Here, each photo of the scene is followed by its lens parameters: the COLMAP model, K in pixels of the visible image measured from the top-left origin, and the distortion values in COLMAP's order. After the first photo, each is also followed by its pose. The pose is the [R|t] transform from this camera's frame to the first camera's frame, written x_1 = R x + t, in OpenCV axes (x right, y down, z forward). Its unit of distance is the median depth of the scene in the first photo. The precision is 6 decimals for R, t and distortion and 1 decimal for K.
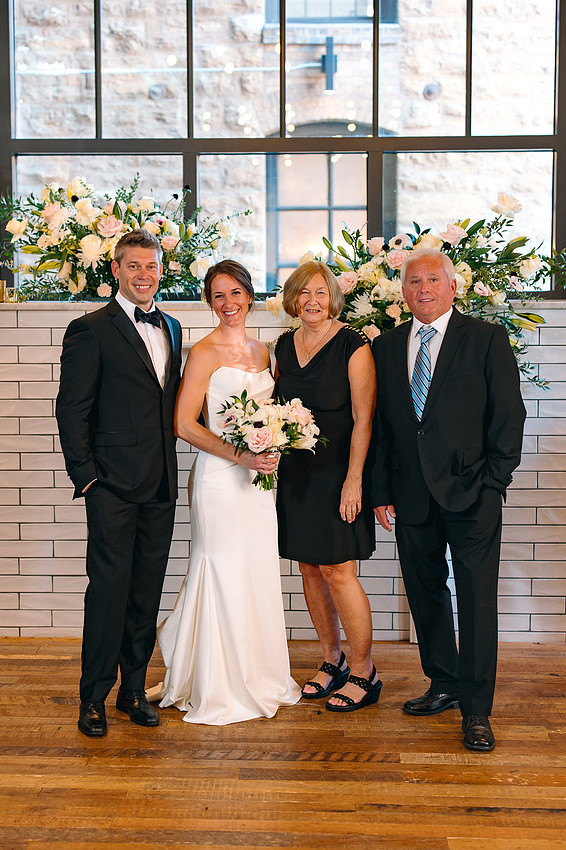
lens RADIAL K [[1275.0, 0, 265.5], [0, 1275.0, 398.6], [0, 0, 1]] dist [0.011887, -0.002331]
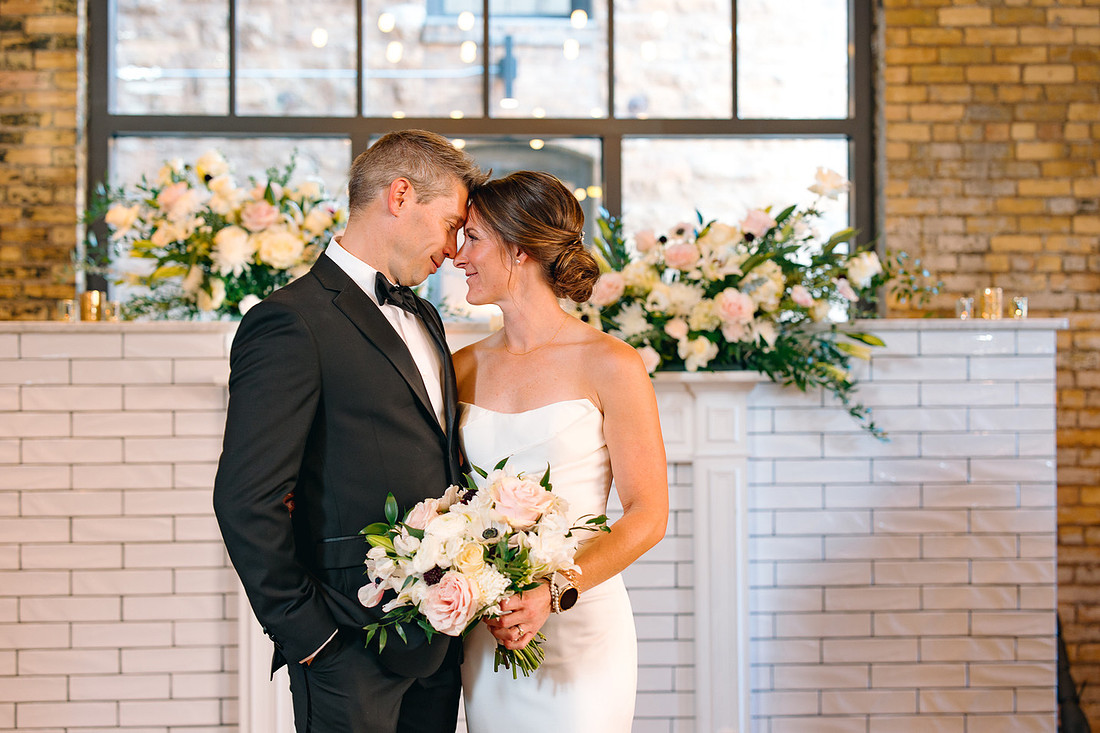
lens RADIAL K [[1553.2, 0, 537.6], [0, 1553.2, 363.6], [0, 0, 1]] dist [0.008626, 0.008614]
pose [[0.995545, -0.000366, 0.094288, -0.049544], [0.009732, 0.995051, -0.098892, 0.030368], [-0.093785, 0.099369, 0.990621, 0.148235]]
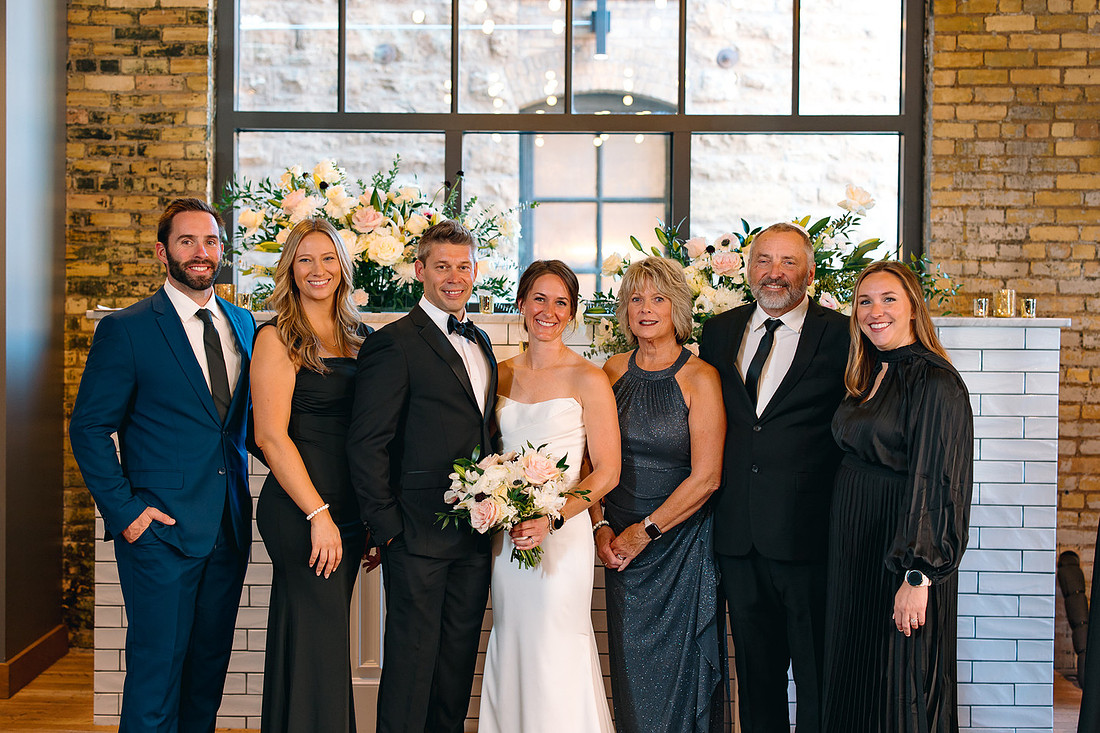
lens RADIAL K [[1642.4, 0, 513.7], [0, 1642.4, 340.3], [0, 0, 1]] dist [0.000491, 0.070546]
pose [[0.999804, 0.010620, 0.016706, -0.044118], [-0.009560, 0.998012, -0.062303, 0.006244], [-0.017334, 0.062131, 0.997917, -0.043041]]
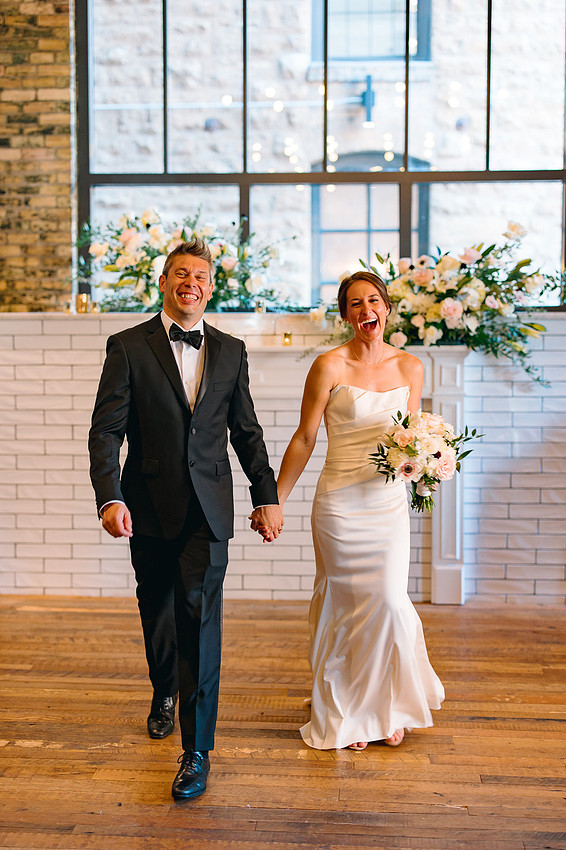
lens RADIAL K [[1232.4, 0, 273.5], [0, 1232.4, 413.6], [0, 0, 1]] dist [0.002146, 0.025352]
pose [[0.999586, 0.004160, -0.028465, -0.000789], [-0.004128, 0.999991, 0.001176, 0.015020], [0.028470, -0.001058, 0.999594, -0.133285]]
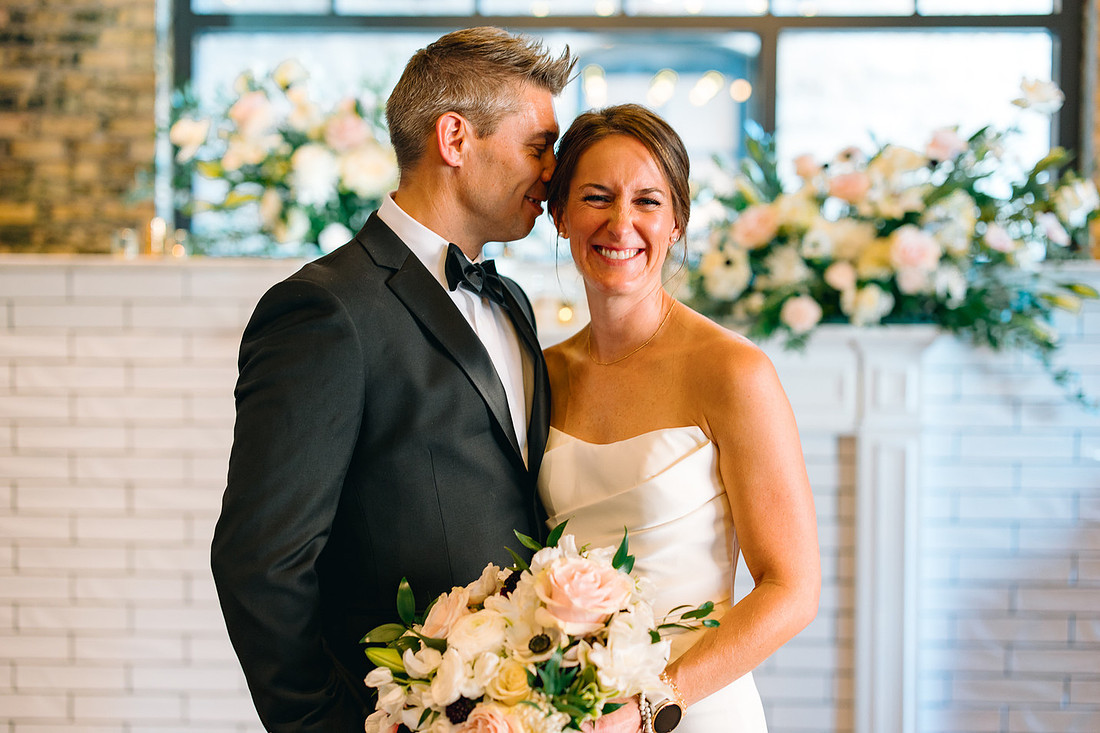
lens RADIAL K [[1553.2, 0, 537.6], [0, 1553.2, 363.6], [0, 0, 1]] dist [0.008626, 0.008614]
pose [[0.999961, 0.008794, -0.000899, -0.030453], [-0.008817, 0.999527, -0.029461, -0.006804], [0.000640, 0.029468, 0.999566, 0.273386]]
